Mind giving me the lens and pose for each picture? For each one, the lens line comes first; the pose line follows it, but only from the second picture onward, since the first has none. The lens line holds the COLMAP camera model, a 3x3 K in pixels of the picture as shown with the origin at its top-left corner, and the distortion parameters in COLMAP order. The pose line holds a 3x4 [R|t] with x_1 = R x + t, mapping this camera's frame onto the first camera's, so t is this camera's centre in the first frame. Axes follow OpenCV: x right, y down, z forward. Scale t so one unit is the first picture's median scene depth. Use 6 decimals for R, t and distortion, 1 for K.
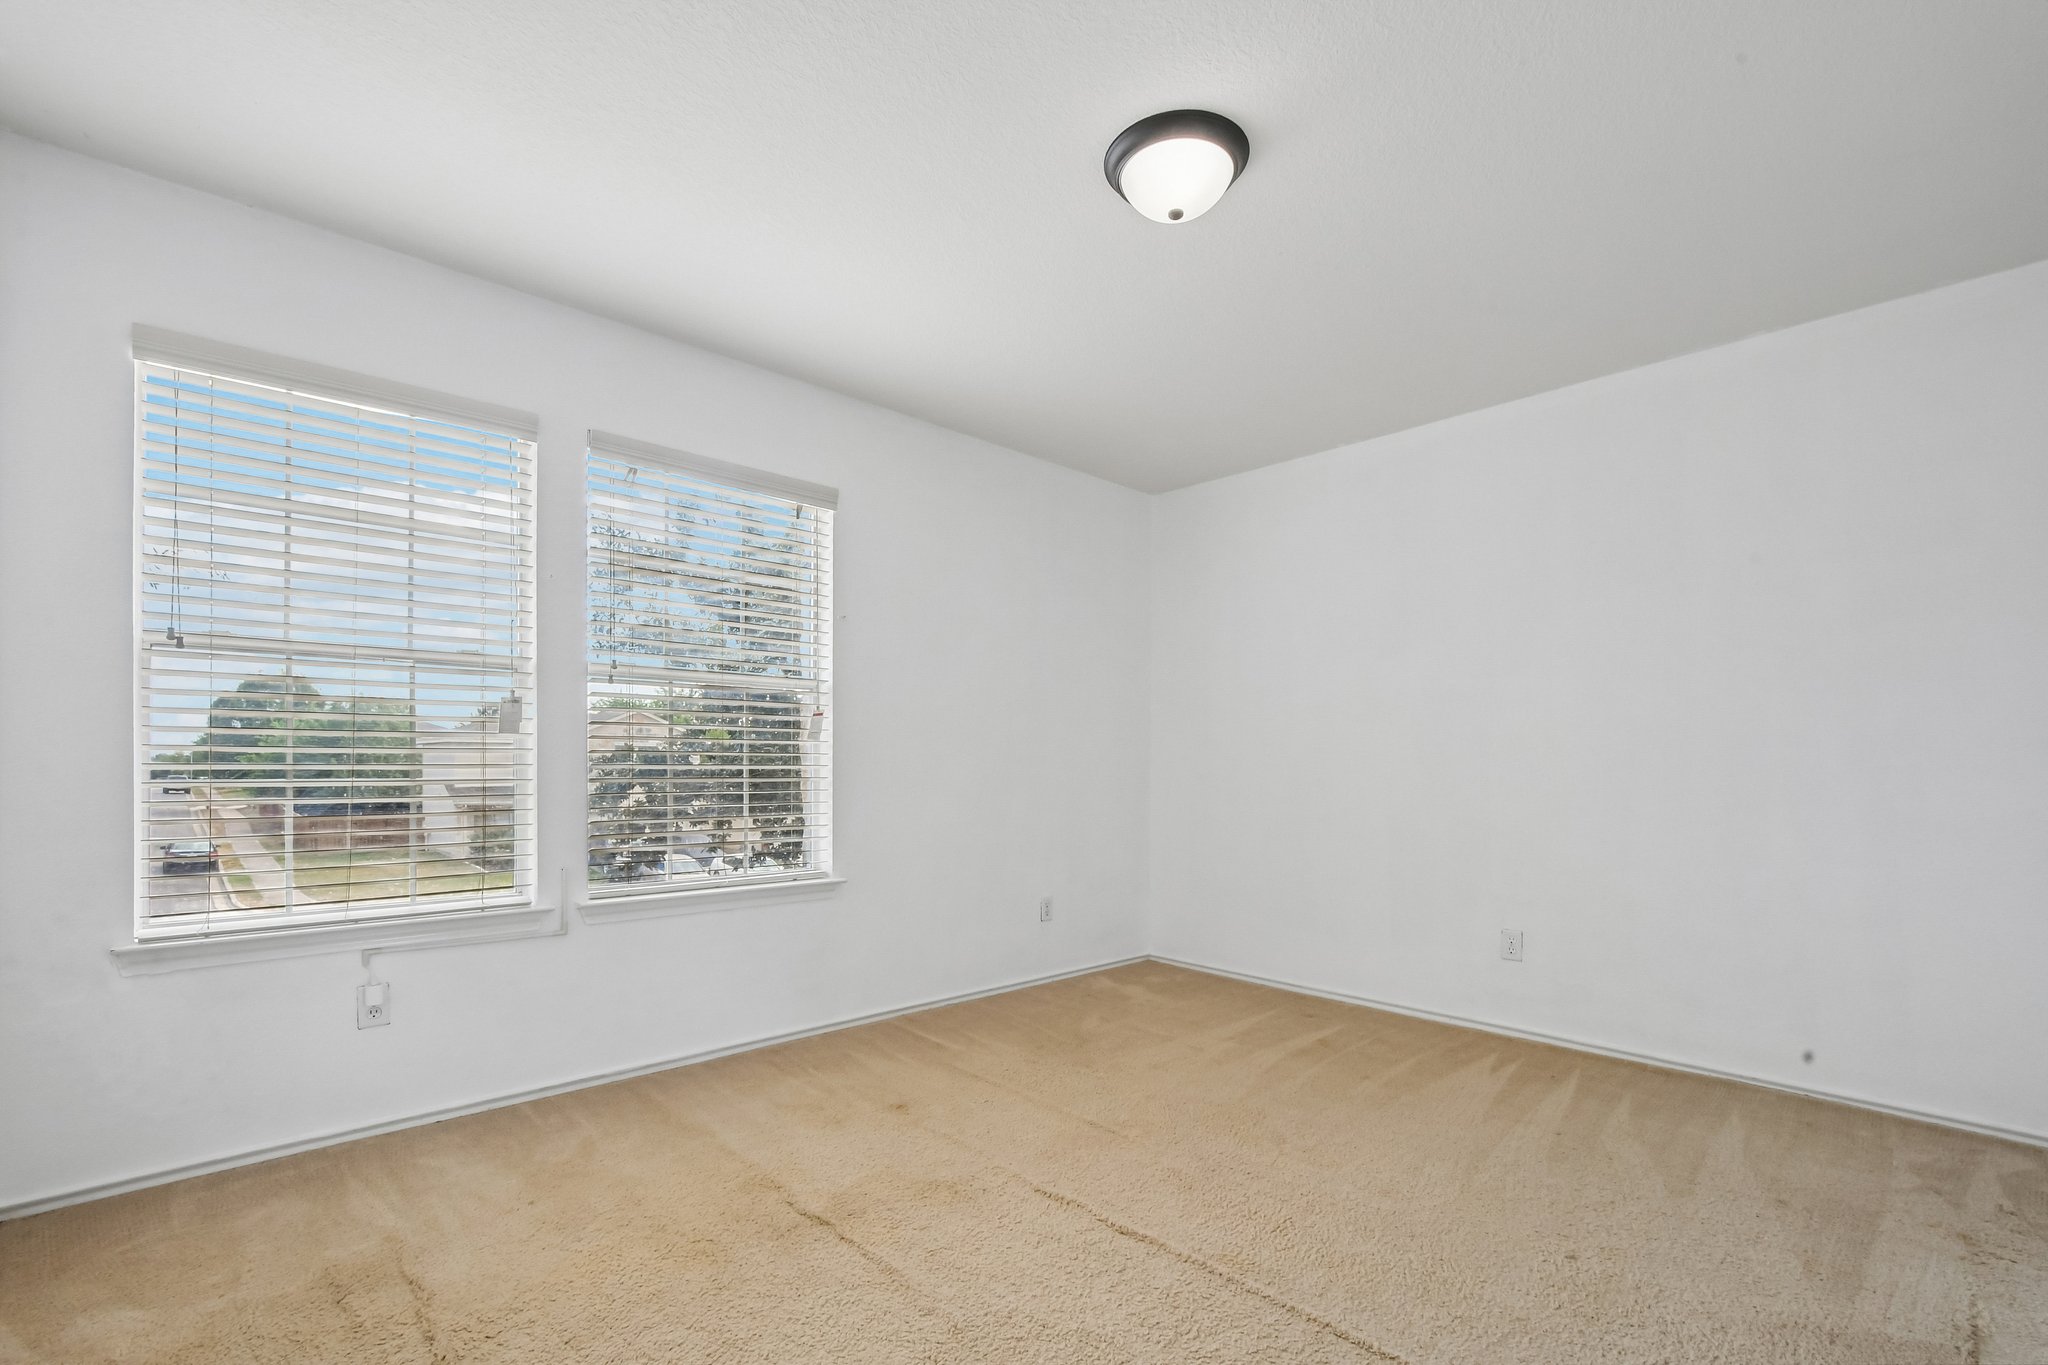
lens RADIAL K [[905.3, 0, 1012.7], [0, 905.3, 770.1], [0, 0, 1]] dist [0.000186, -0.001245]
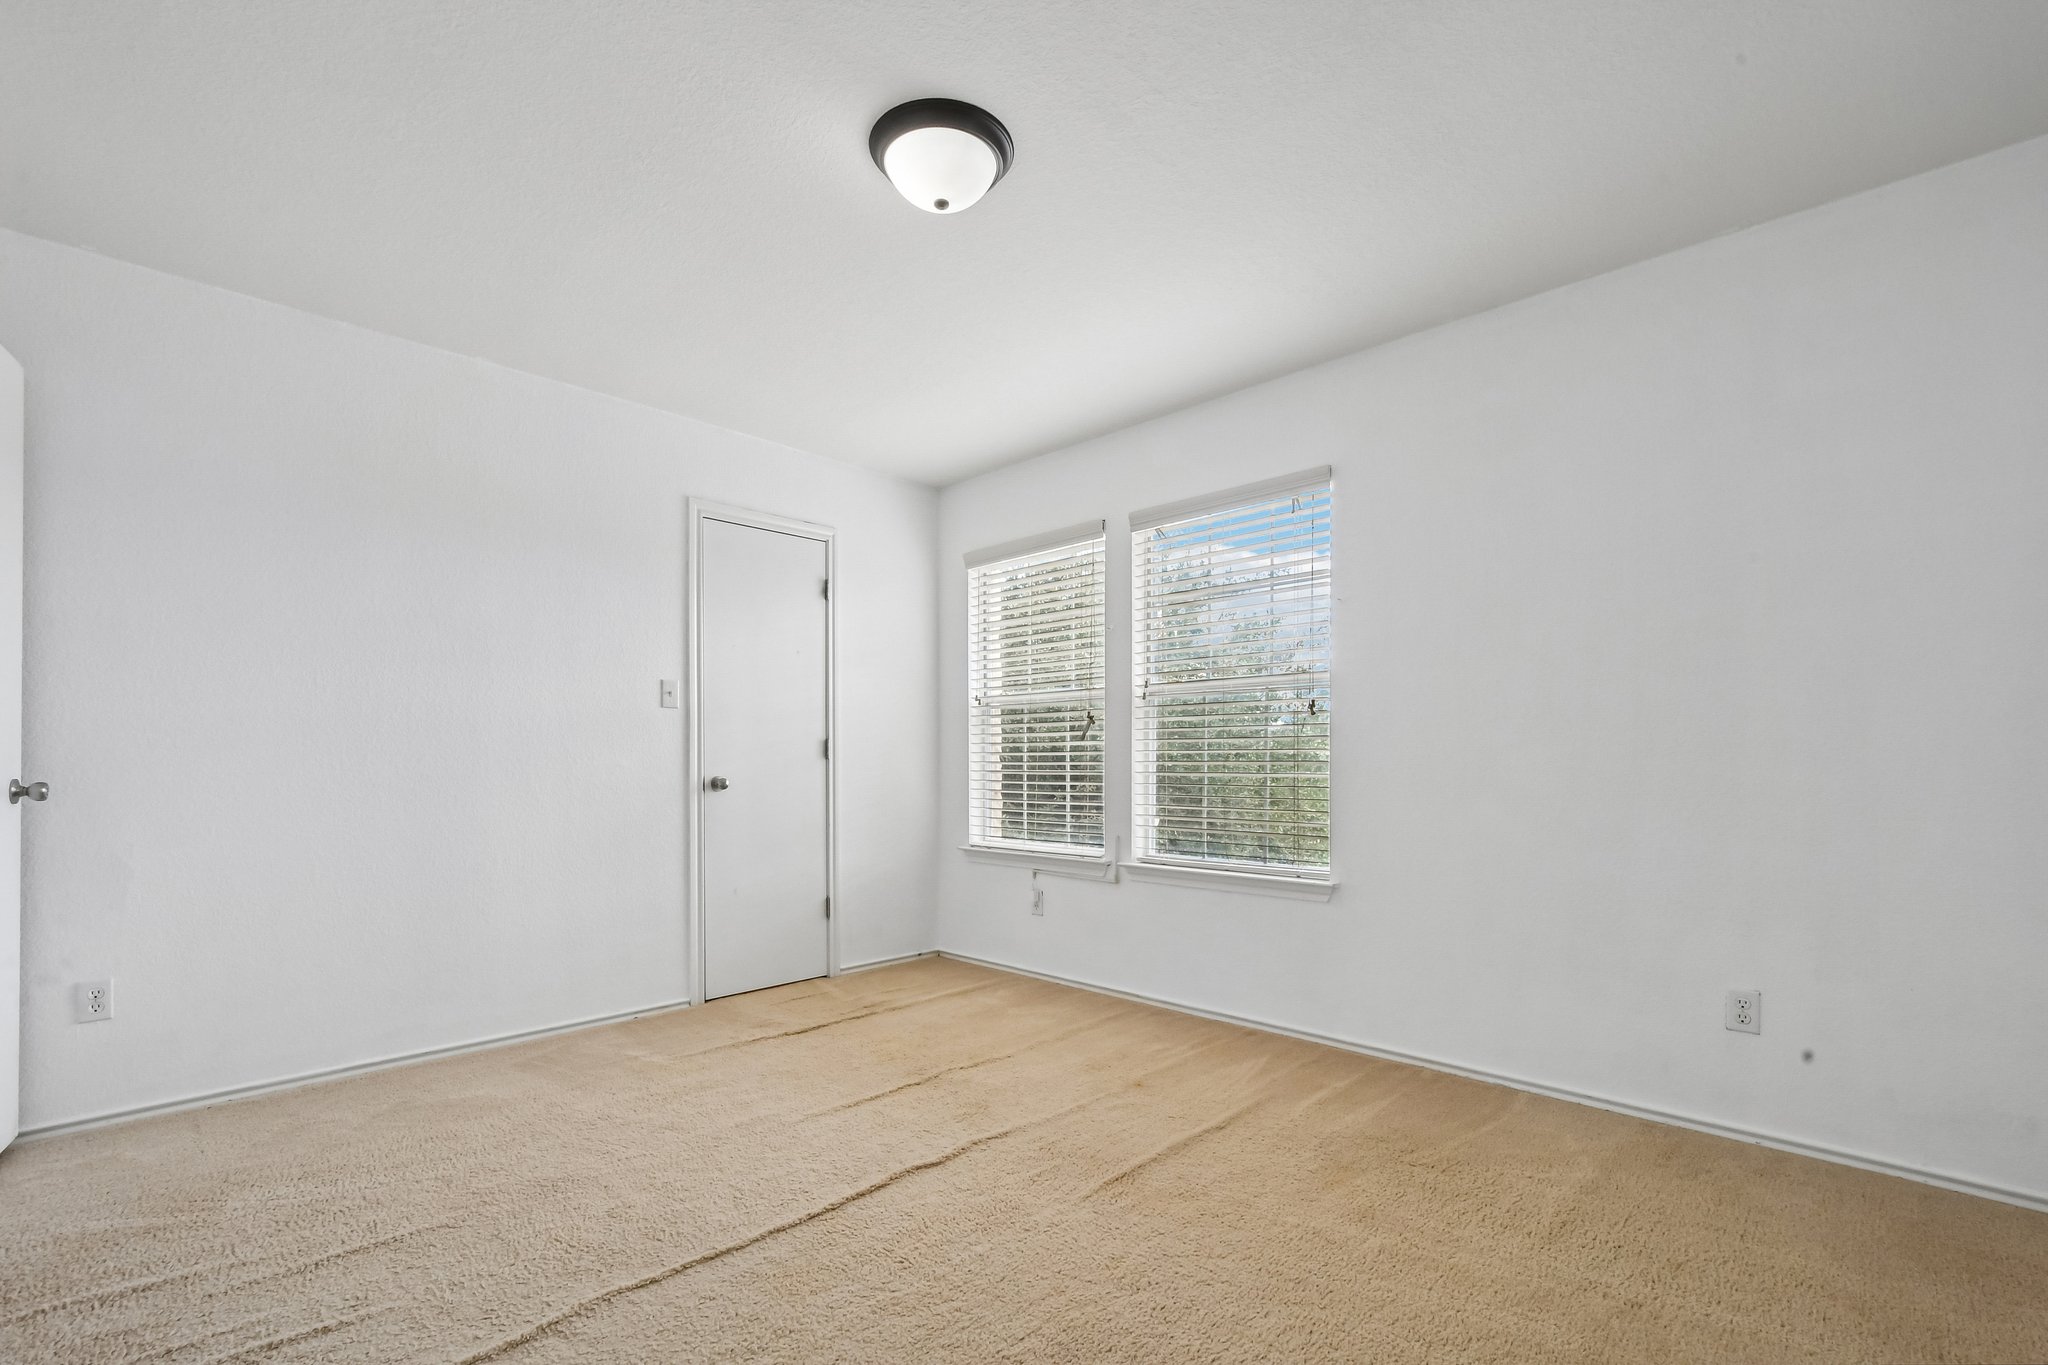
lens RADIAL K [[909.9, 0, 1016.7], [0, 909.9, 766.5], [0, 0, 1]] dist [-0.000568, -0.001208]
pose [[0.048694, 0.003105, -0.998809, 0.891672], [-0.006422, 0.999975, 0.002796, -0.001548], [0.998793, 0.006278, 0.048713, 0.772737]]
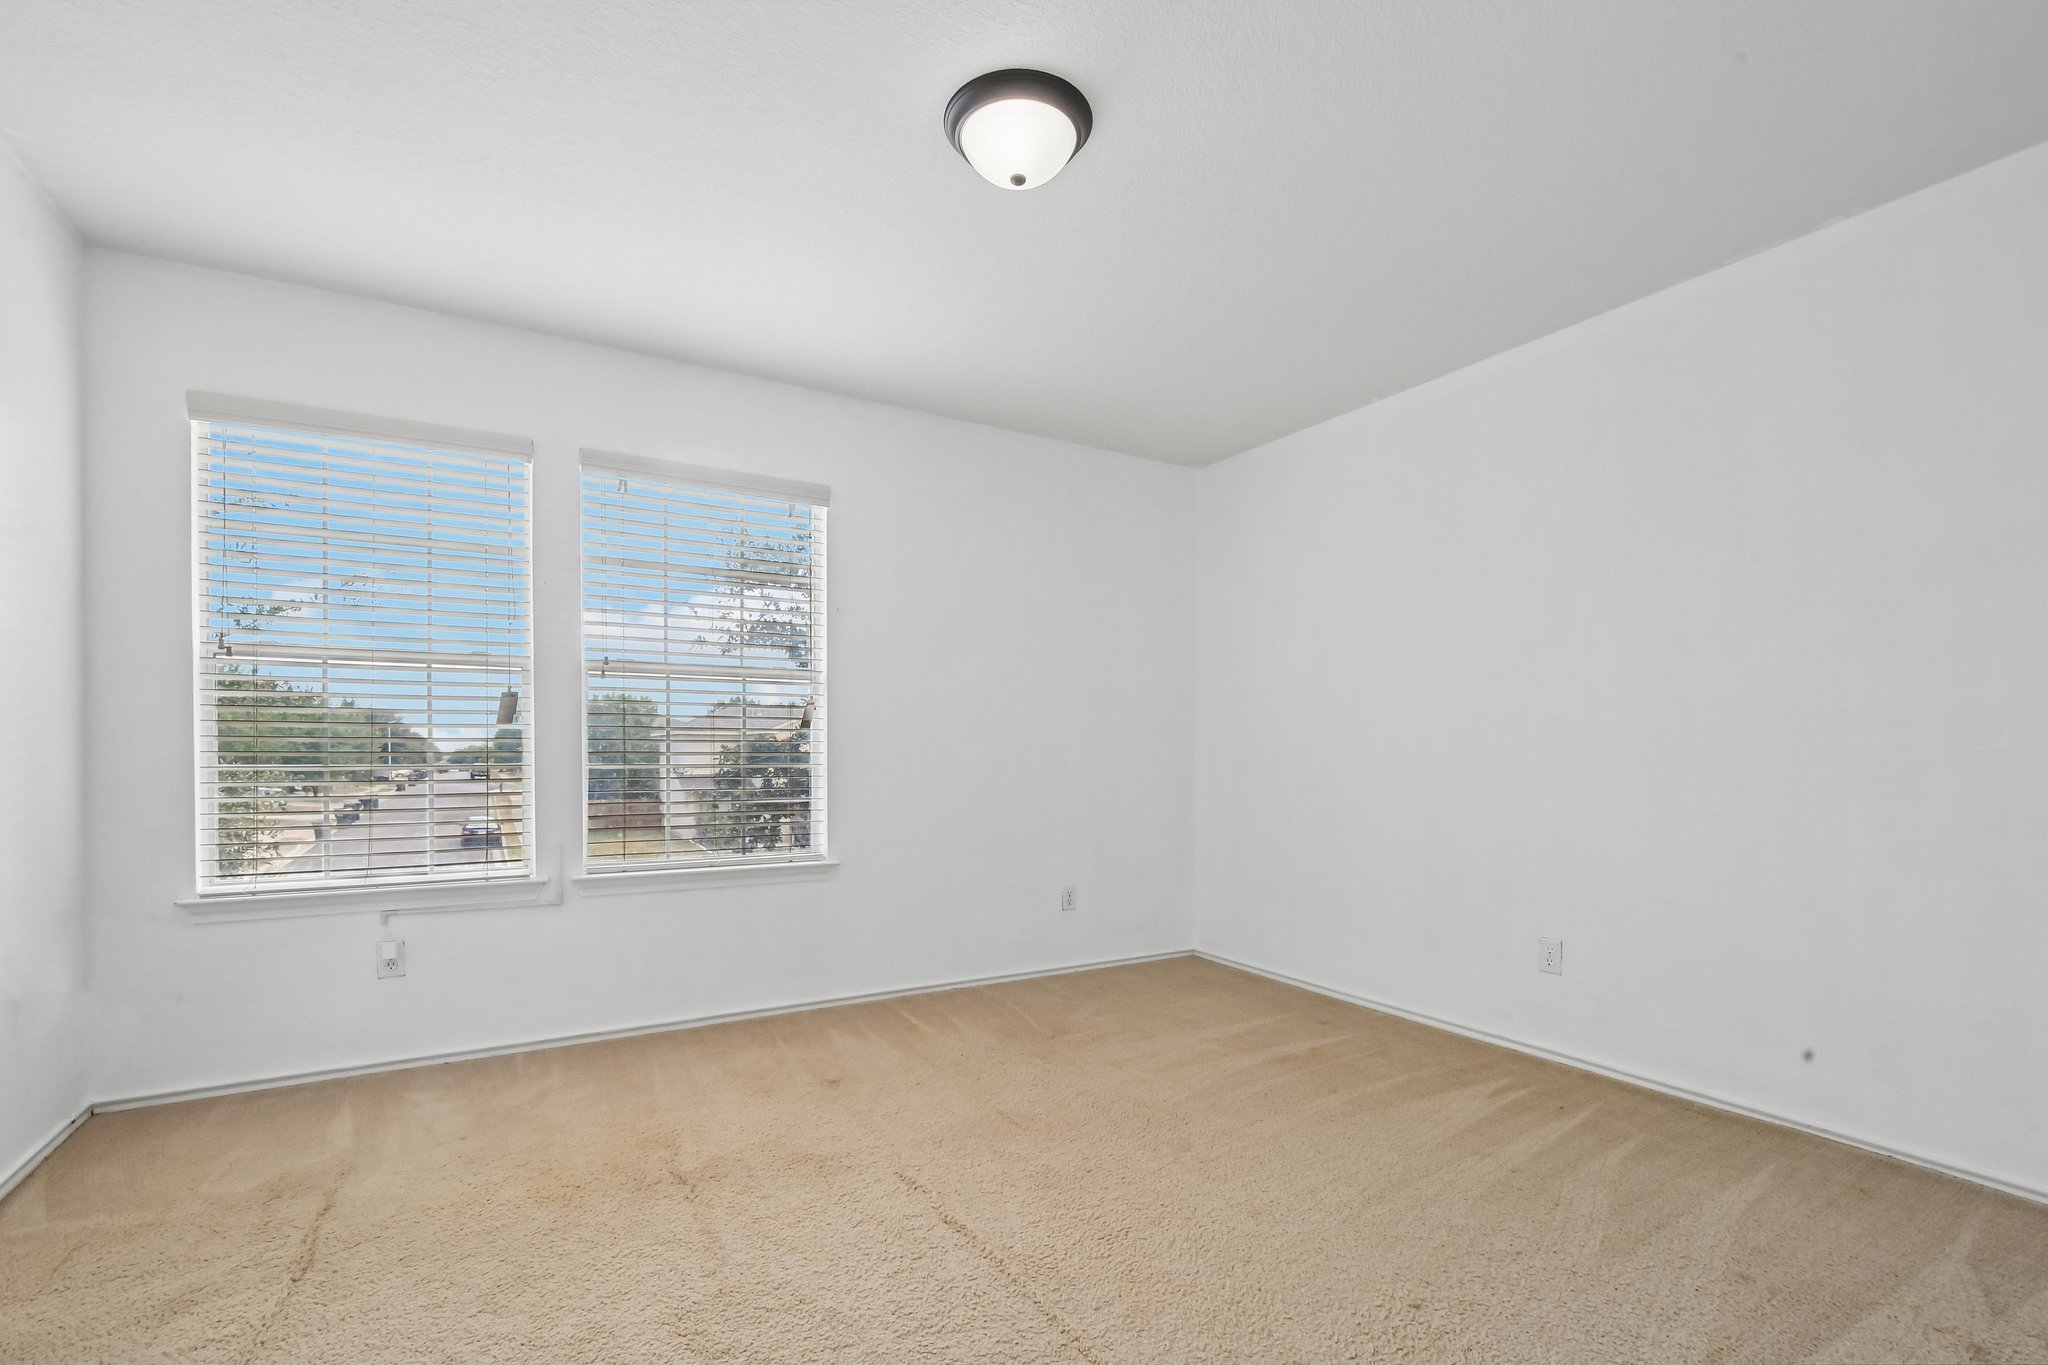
lens RADIAL K [[907.0, 0, 1010.6], [0, 907.0, 764.9], [0, 0, 1]] dist [-0.000271, -0.000486]
pose [[0.975200, 0.001228, -0.221324, 0.290051], [0.000424, 0.999972, 0.007417, 0.001878], [0.221327, -0.007327, 0.975172, 0.035996]]
